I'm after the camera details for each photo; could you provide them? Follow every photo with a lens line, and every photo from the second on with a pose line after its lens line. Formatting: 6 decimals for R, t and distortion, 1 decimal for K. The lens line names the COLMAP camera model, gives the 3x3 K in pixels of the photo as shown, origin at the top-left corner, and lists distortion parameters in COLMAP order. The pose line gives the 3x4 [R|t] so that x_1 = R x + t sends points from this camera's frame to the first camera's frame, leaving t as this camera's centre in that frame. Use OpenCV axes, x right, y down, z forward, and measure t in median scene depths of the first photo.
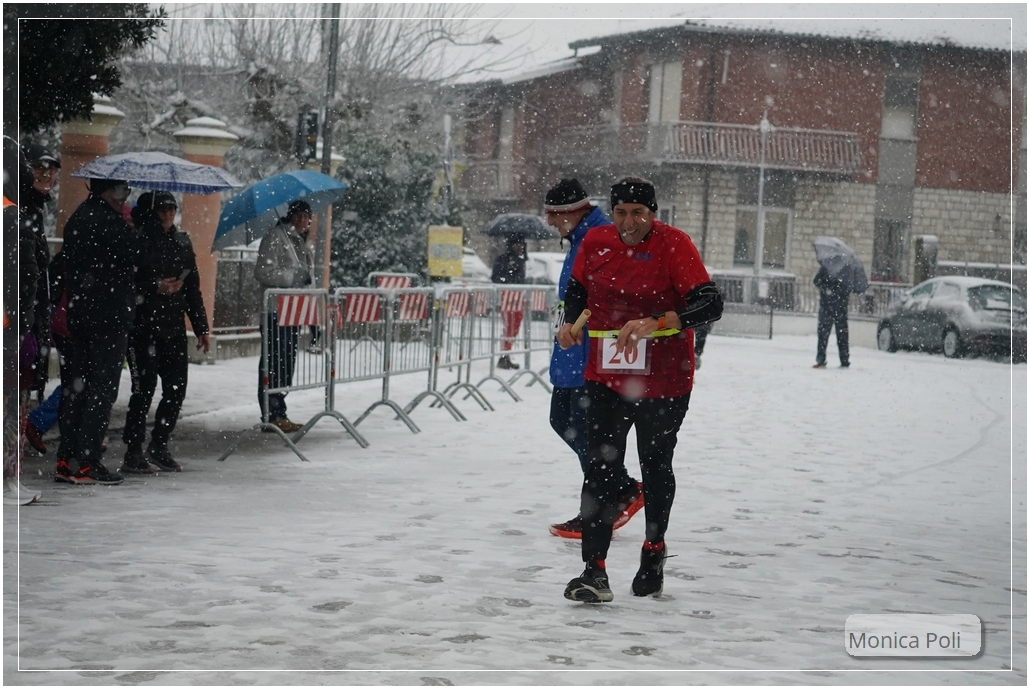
lens RADIAL K [[3206.4, 0, 515.0], [0, 3206.4, 344.5], [0, 0, 1]] dist [-0.037000, -1.715861]
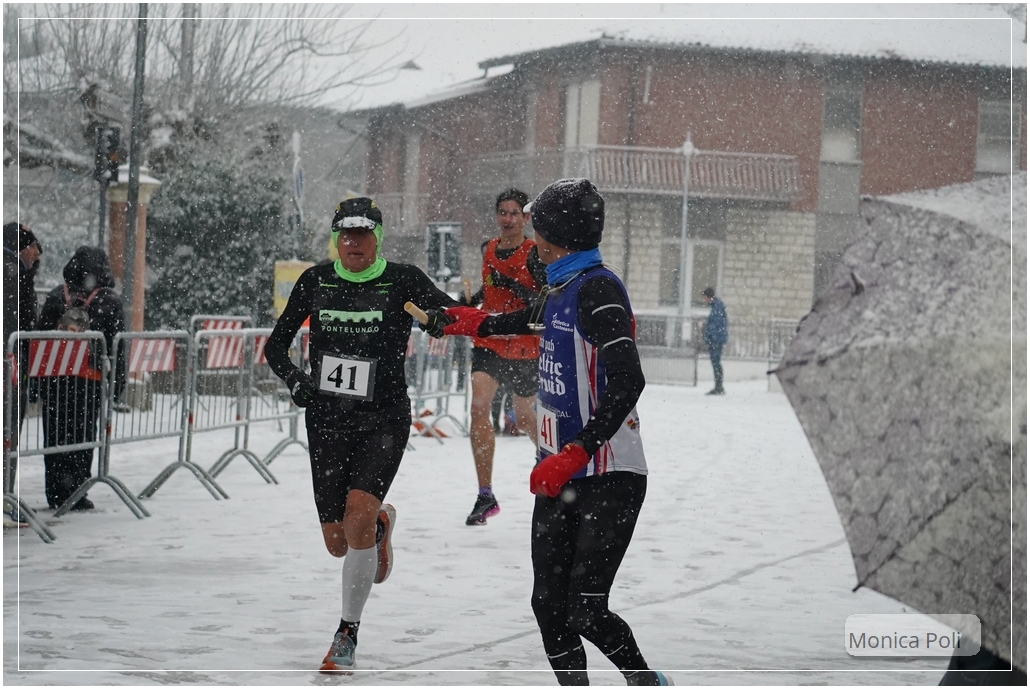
lens RADIAL K [[3268.5, 0, 515.0], [0, 3268.5, 344.5], [0, 0, 1]] dist [-0.091961, -0.431958]
pose [[0.999906, -0.011752, 0.006999, 0.028263], [0.011851, 0.999828, -0.014285, -0.001049], [-0.006830, 0.014367, 0.999873, 0.107913]]
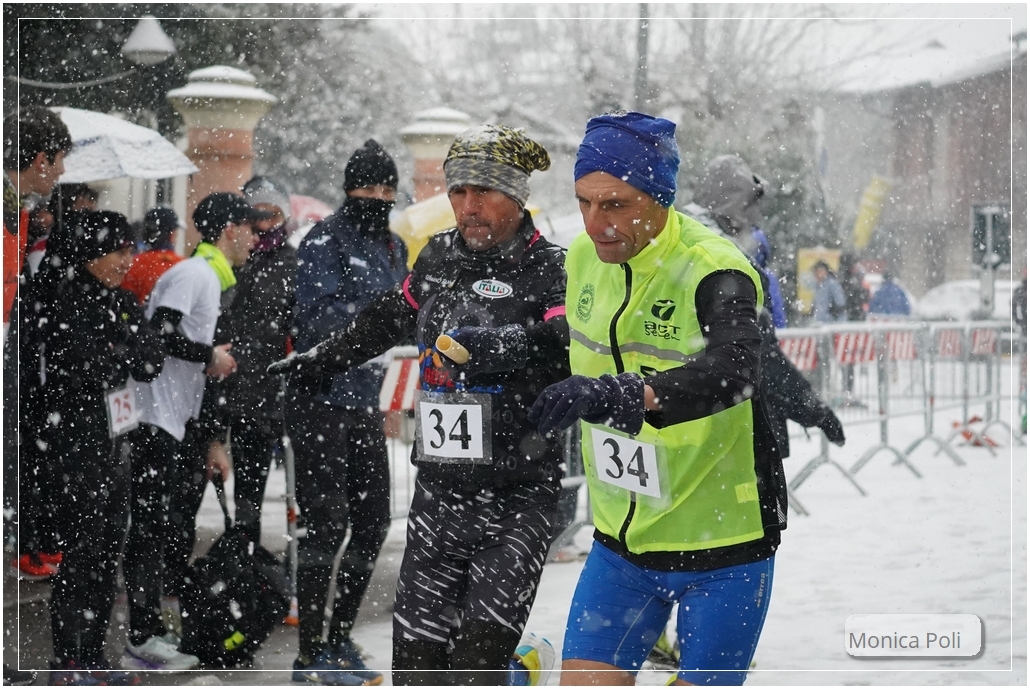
lens RADIAL K [[3206.4, 0, 515.0], [0, 3206.4, 344.5], [0, 0, 1]] dist [-0.037000, -1.715861]
pose [[0.987716, -0.028252, -0.153687, 0.021979], [0.026429, 0.999554, -0.013894, -0.004372], [0.154011, 0.009662, 0.988022, 0.195741]]
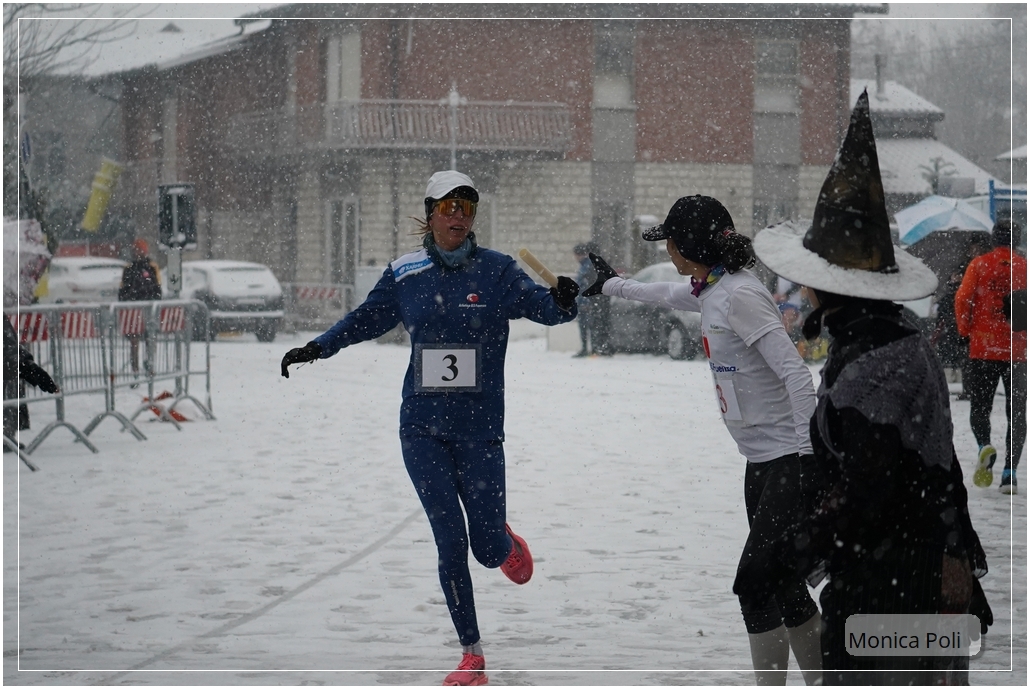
lens RADIAL K [[3206.4, 0, 515.0], [0, 3206.4, 344.5], [0, 0, 1]] dist [-0.037000, -1.715861]
pose [[0.995992, -0.054493, 0.070921, 0.037627], [0.054597, 0.998508, 0.000461, -0.002831], [-0.070840, 0.003413, 0.997482, 0.182229]]
